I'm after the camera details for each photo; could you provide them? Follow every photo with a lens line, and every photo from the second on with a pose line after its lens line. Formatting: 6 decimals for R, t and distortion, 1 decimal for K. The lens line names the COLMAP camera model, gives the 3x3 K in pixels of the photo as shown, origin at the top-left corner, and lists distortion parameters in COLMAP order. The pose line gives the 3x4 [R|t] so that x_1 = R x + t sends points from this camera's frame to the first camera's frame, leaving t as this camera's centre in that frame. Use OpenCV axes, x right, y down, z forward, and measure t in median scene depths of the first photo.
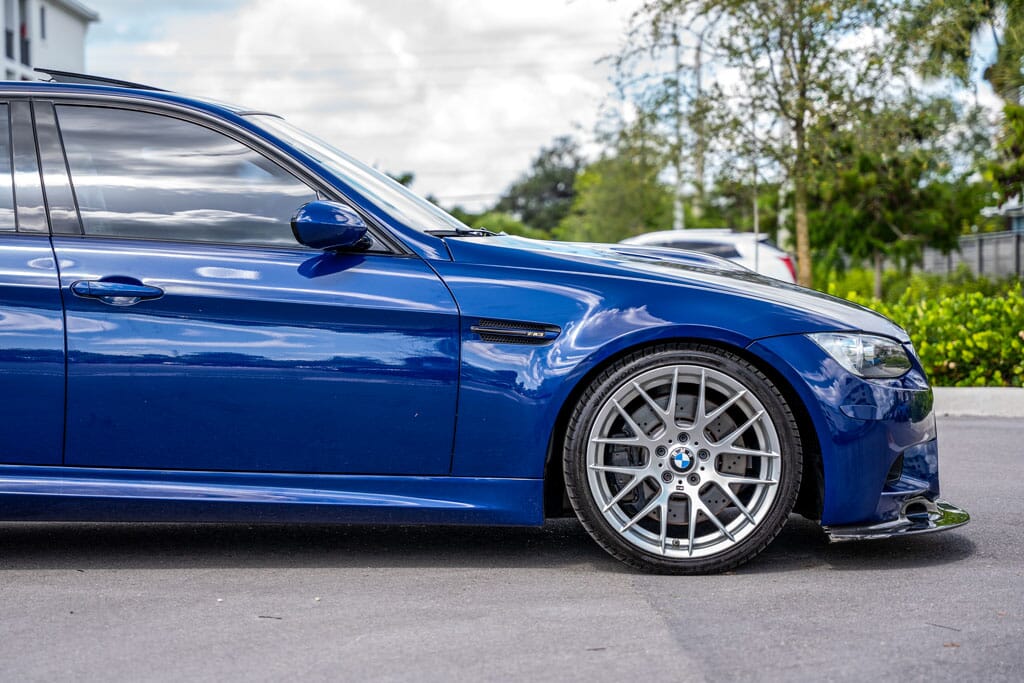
lens RADIAL K [[2156.8, 0, 447.5], [0, 2156.8, 342.4], [0, 0, 1]] dist [0.288027, 0.000000]
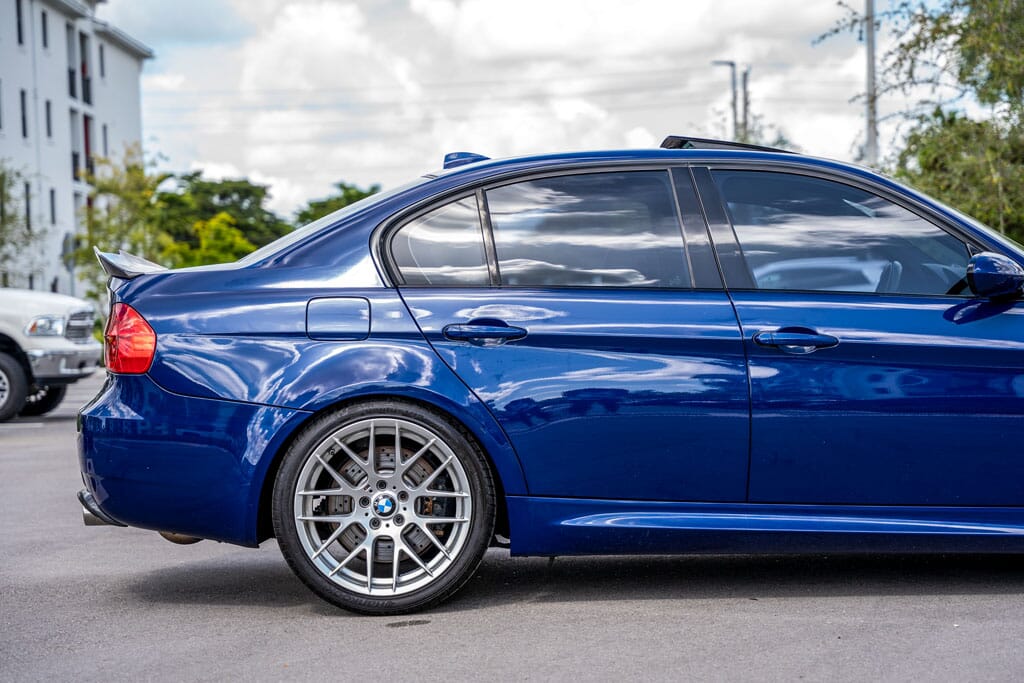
lens RADIAL K [[2156.8, 0, 512.2], [0, 2156.8, 341.9], [0, 0, 1]] dist [0.288027, 0.000000]
pose [[0.998859, -0.020925, 0.042921, -0.273666], [0.021418, 0.999710, -0.011051, -0.011390], [-0.042677, 0.011957, 0.999017, -0.060503]]
